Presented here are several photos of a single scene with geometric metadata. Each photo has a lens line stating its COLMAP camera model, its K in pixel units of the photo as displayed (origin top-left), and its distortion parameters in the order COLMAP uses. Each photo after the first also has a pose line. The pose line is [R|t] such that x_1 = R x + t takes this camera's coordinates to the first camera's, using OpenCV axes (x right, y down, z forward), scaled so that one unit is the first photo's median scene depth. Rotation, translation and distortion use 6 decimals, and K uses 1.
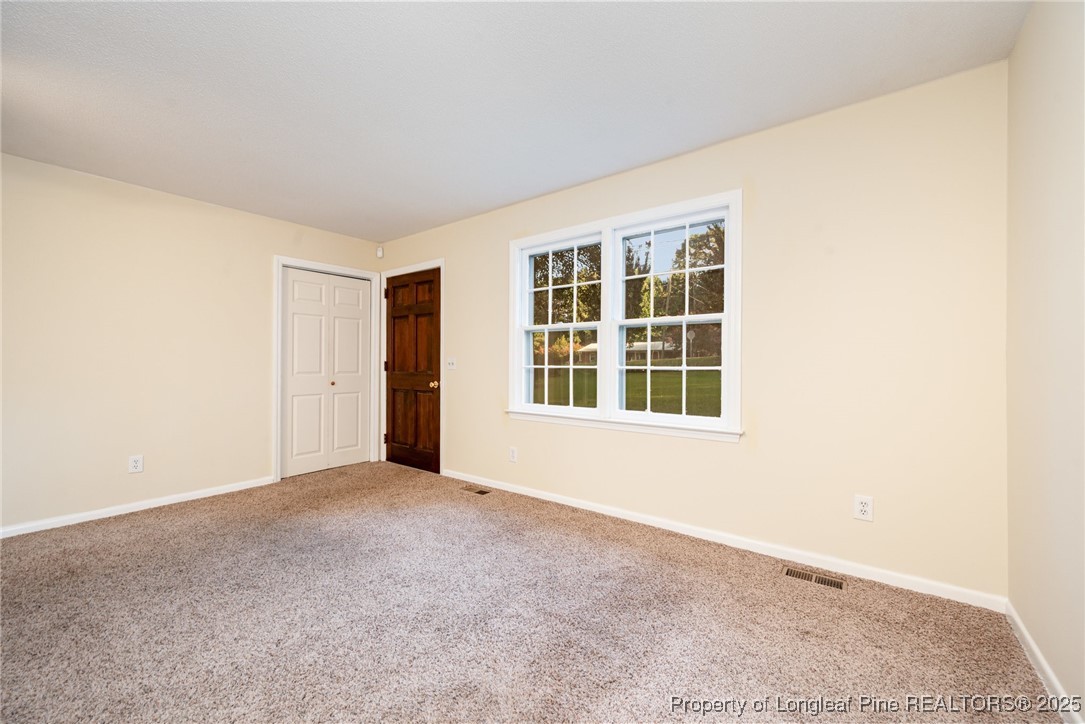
lens RADIAL K [[431.3, 0, 527.1], [0, 431.3, 365.5], [0, 0, 1]] dist [-0.001618, -0.000232]
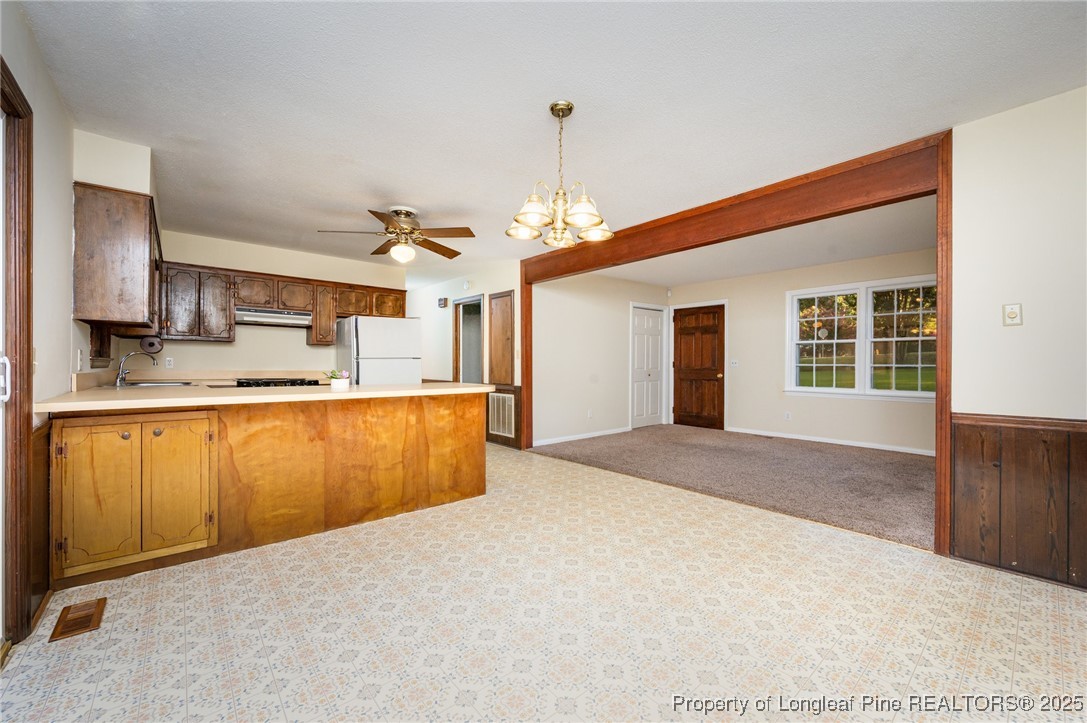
lens RADIAL K [[430.8, 0, 523.5], [0, 430.8, 360.0], [0, 0, 1]] dist [-0.016029, 0.000465]
pose [[0.969077, -0.004165, -0.246725, -0.519397], [0.002973, 0.999982, -0.005205, -0.009500], [0.246743, 0.004310, 0.969071, -0.744444]]
